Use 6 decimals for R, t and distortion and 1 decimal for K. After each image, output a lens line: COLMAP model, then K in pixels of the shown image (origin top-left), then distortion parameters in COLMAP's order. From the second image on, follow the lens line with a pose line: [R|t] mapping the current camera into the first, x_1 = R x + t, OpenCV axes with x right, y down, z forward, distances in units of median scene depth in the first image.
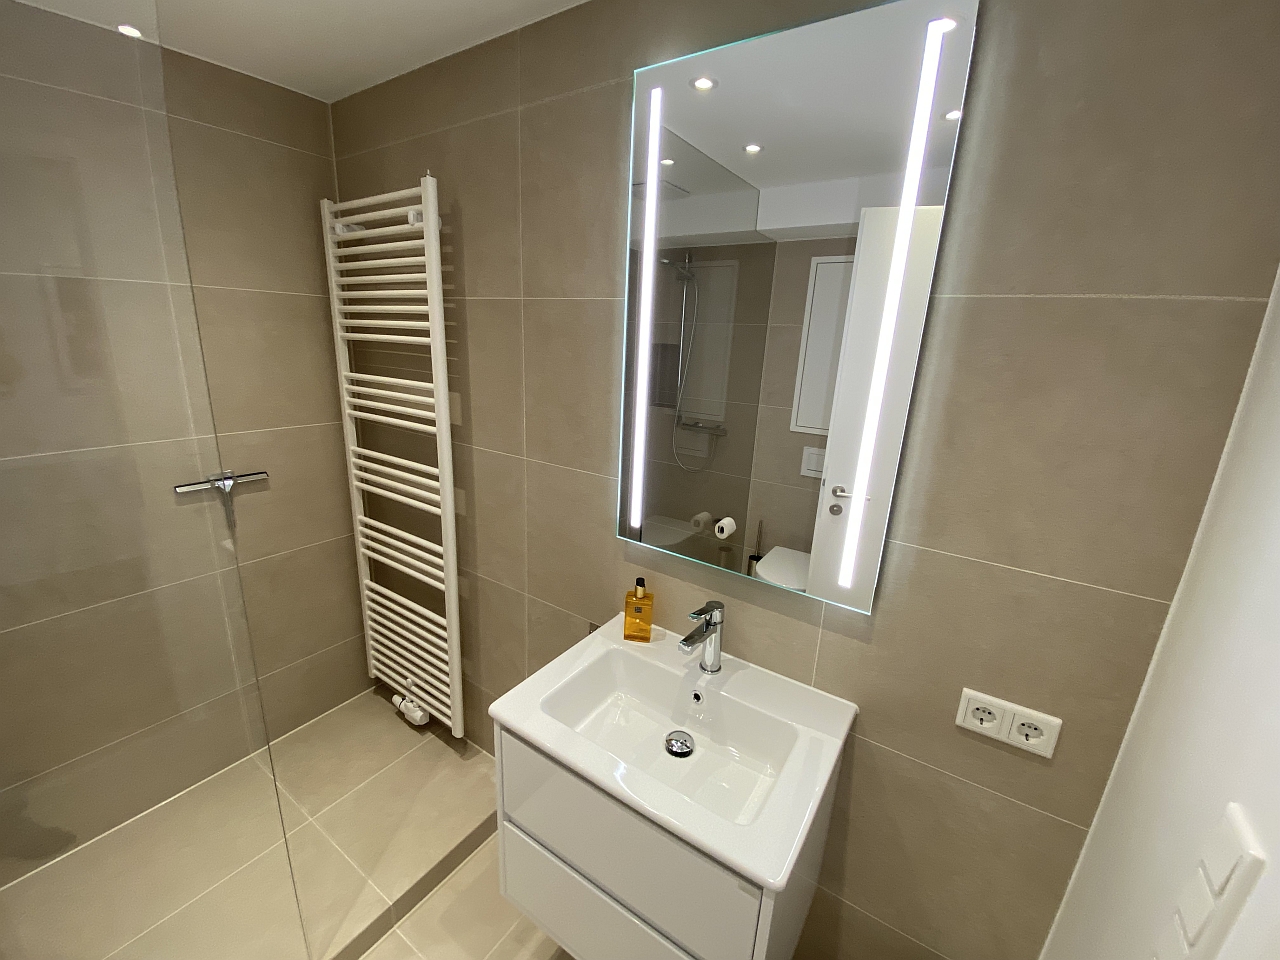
lens RADIAL K [[538.8, 0, 640.0], [0, 538.8, 480.0], [0, 0, 1]] dist [-0.011197, -0.000201]
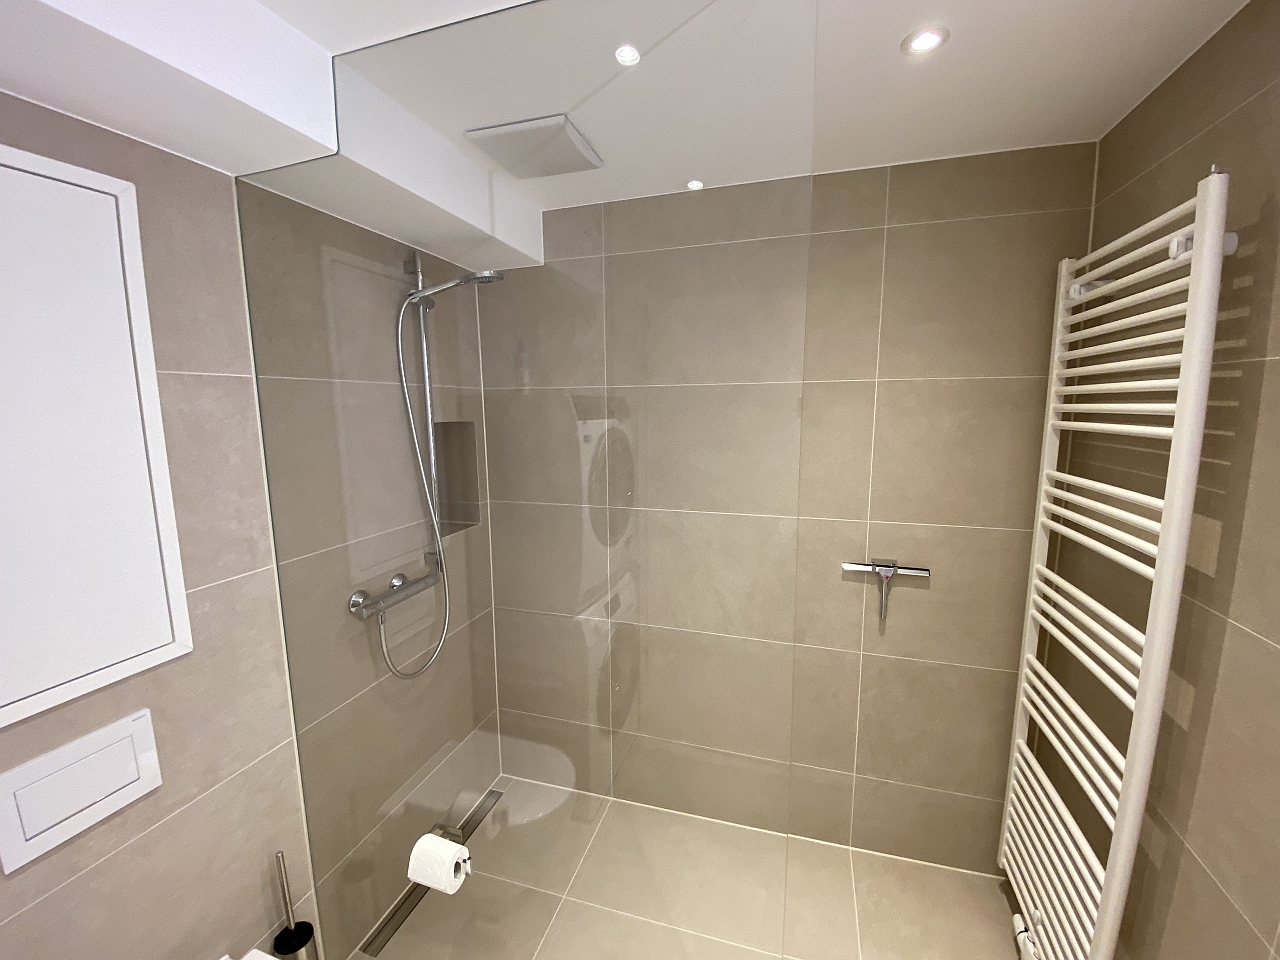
lens RADIAL K [[538.8, 0, 640.0], [0, 538.8, 480.0], [0, 0, 1]] dist [-0.011197, -0.000201]
pose [[0.226042, 0.091629, -0.969798, 0.072591], [-0.224966, 0.973564, 0.039550, -0.088439], [0.947784, 0.209232, 0.240680, 0.268761]]
